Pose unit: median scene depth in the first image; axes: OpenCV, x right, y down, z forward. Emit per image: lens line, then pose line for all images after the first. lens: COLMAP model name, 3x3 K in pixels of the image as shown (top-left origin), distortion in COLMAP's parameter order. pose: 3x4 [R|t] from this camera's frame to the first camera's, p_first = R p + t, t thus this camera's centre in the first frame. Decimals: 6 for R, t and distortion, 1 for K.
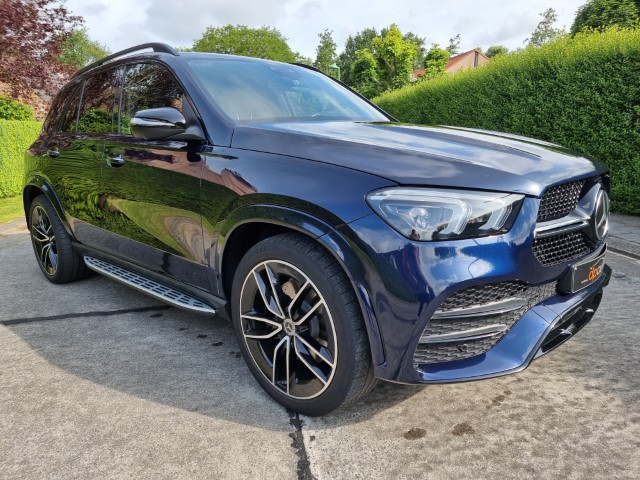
lens RADIAL K [[443.5, 0, 328.4], [0, 443.5, 237.1], [0, 0, 1]] dist [0.078329, -0.074889]
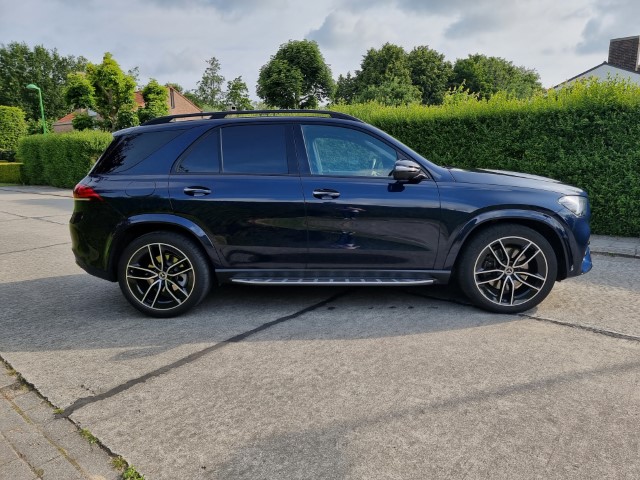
lens RADIAL K [[443.5, 0, 328.4], [0, 443.5, 237.1], [0, 0, 1]] dist [0.078329, -0.074889]
pose [[0.761326, -0.091693, 0.641853, -0.164674], [0.134115, 0.990811, -0.017535, -0.001581], [-0.634347, 0.099432, 0.766628, -0.003004]]
